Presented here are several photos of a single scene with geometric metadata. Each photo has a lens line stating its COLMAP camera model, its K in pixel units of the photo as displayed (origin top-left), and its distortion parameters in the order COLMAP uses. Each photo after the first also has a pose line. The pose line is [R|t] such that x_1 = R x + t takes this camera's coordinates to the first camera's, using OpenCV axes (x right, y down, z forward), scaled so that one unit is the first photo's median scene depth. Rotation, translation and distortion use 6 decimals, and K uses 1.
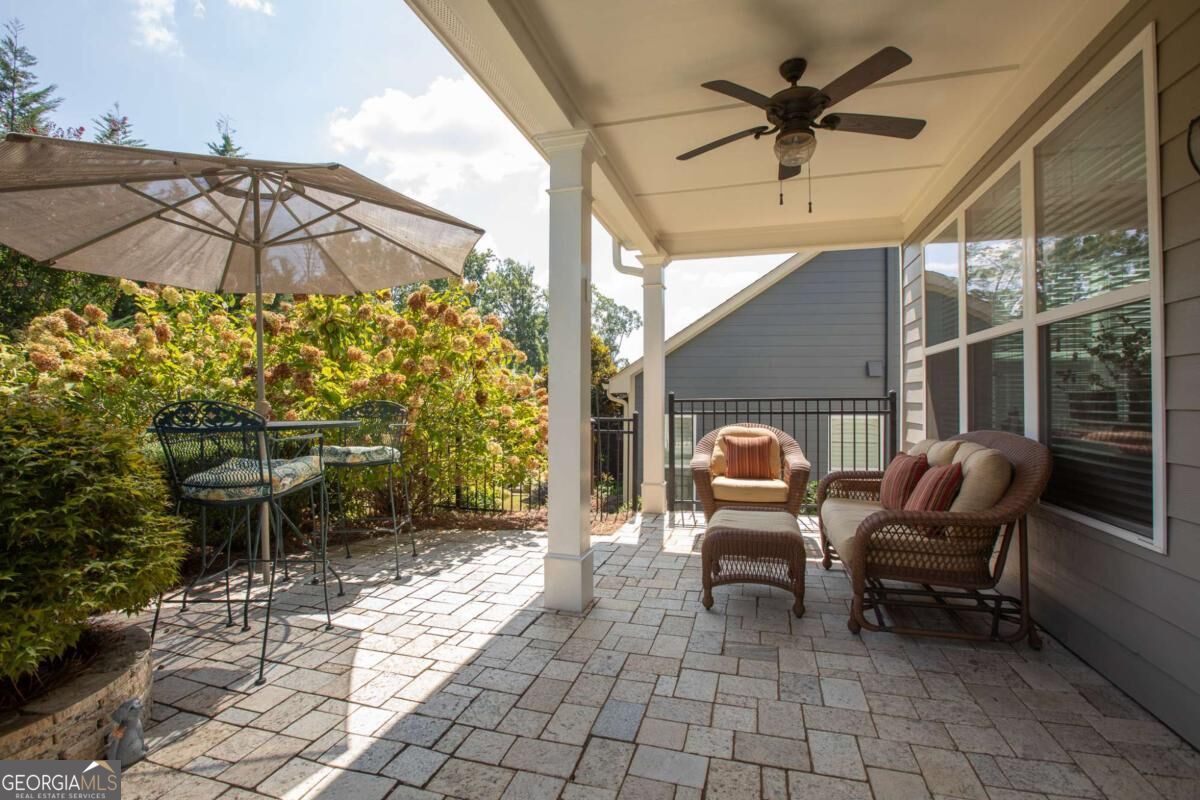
lens RADIAL K [[561.1, 0, 600.0], [0, 561.1, 400.0], [0, 0, 1]] dist [-0.013907, -0.000433]
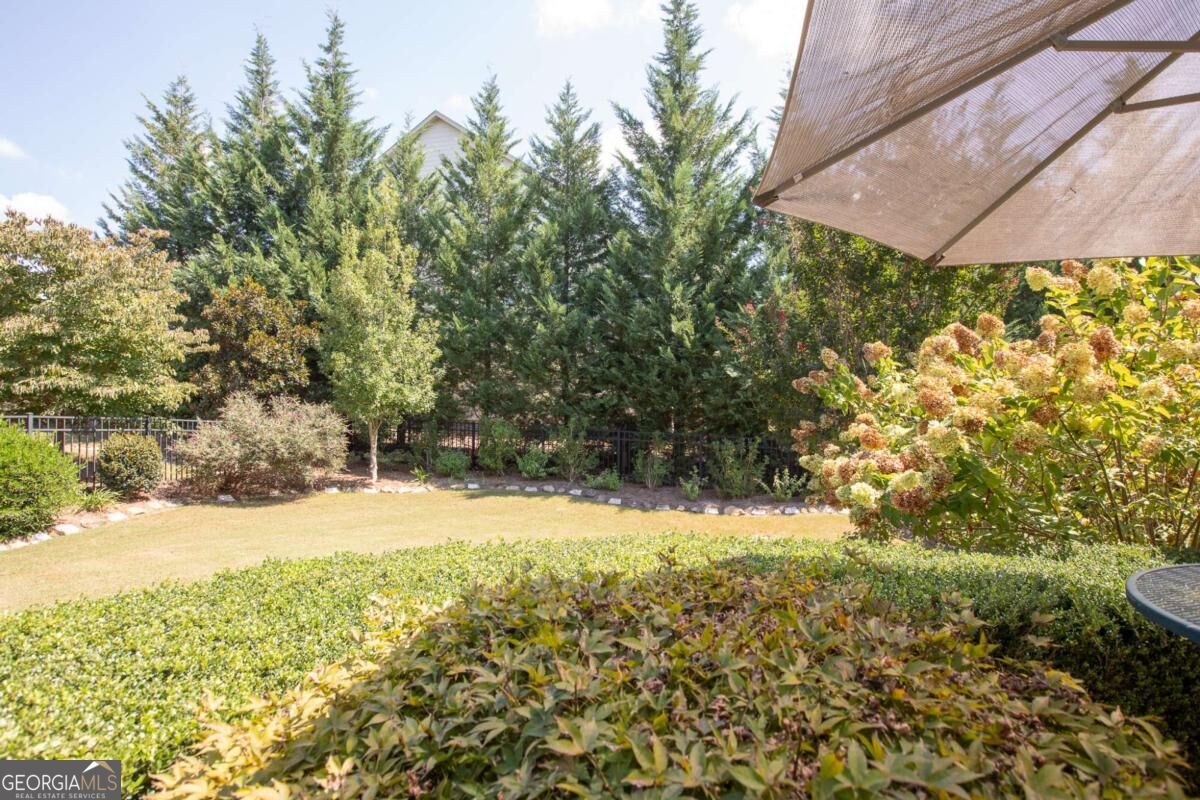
lens RADIAL K [[597.2, 0, 600.0], [0, 597.2, 400.0], [0, 0, 1]] dist [-0.028576, 0.000385]
pose [[0.261629, -0.010826, -0.965108, -0.328787], [0.011866, 0.999898, -0.007999, -0.063339], [0.965096, -0.009359, 0.261731, 0.331289]]
